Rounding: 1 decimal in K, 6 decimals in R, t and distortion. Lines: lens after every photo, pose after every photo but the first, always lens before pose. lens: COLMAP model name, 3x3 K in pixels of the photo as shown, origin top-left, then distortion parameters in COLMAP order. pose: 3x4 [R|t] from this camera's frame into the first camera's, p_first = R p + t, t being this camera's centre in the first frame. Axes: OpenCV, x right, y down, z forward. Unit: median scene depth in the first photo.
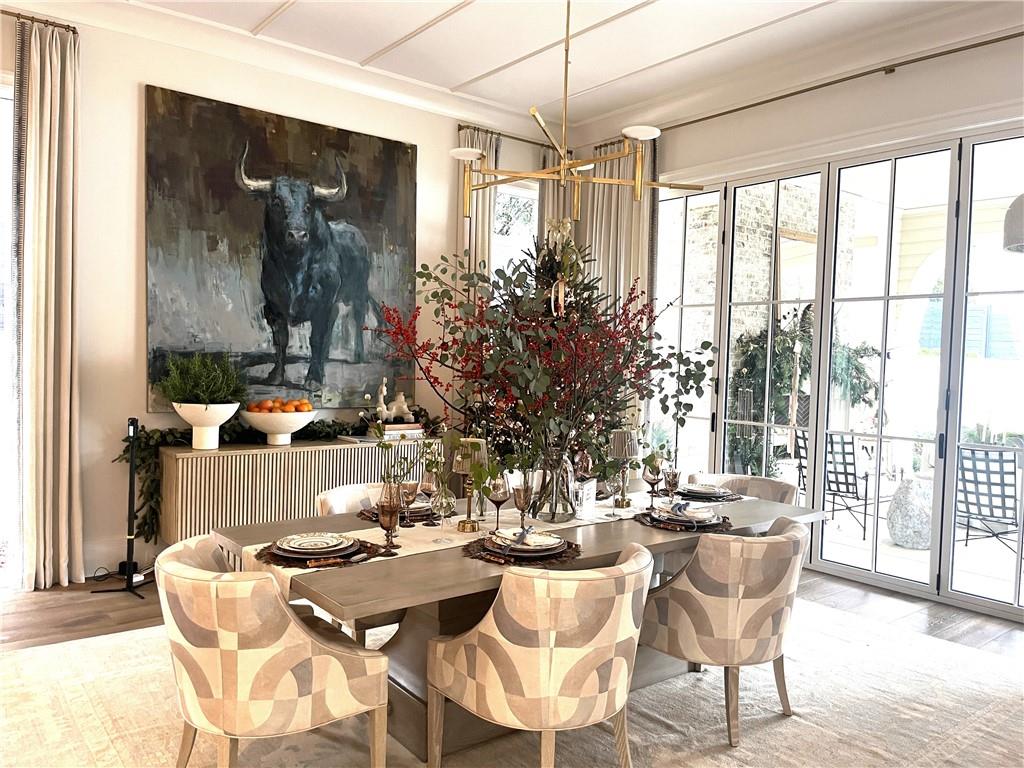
lens RADIAL K [[775.0, 0, 520.6], [0, 775.0, 390.7], [0, 0, 1]] dist [0.060477, -0.077692]
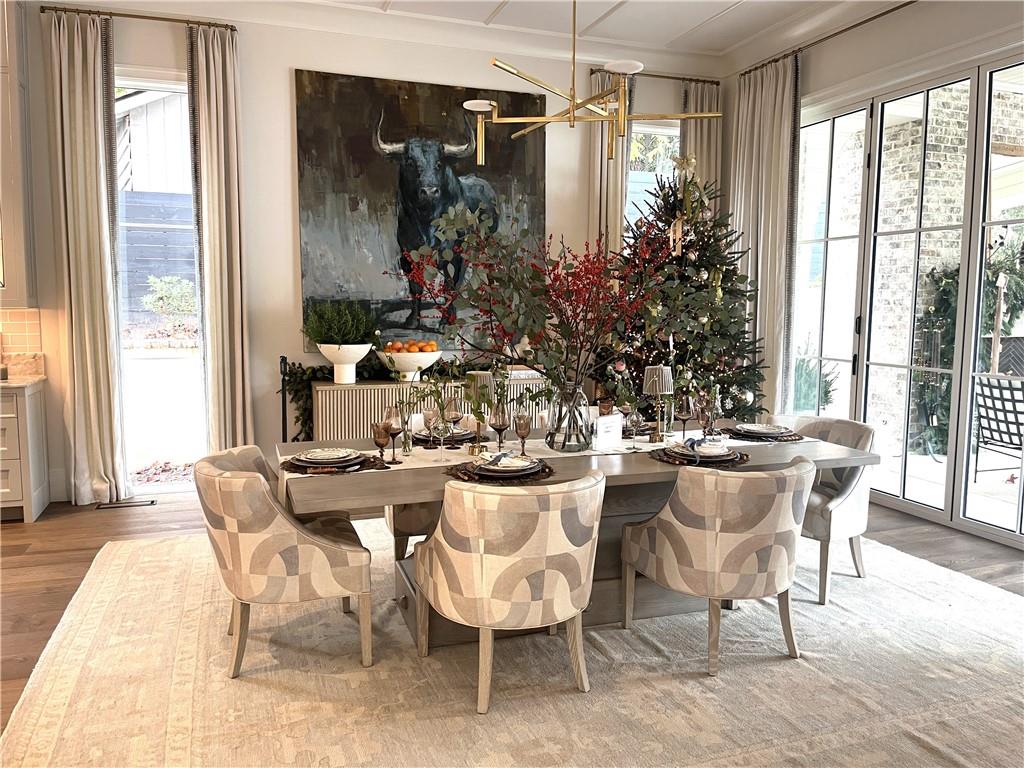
lens RADIAL K [[775.0, 0, 511.8], [0, 775.0, 381.0], [0, 0, 1]] dist [0.060477, -0.077692]
pose [[0.944918, 0.012071, -0.327083, 0.209069], [0.005223, 0.998636, 0.051942, 0.012001], [0.327264, -0.050790, 0.943567, -0.010175]]
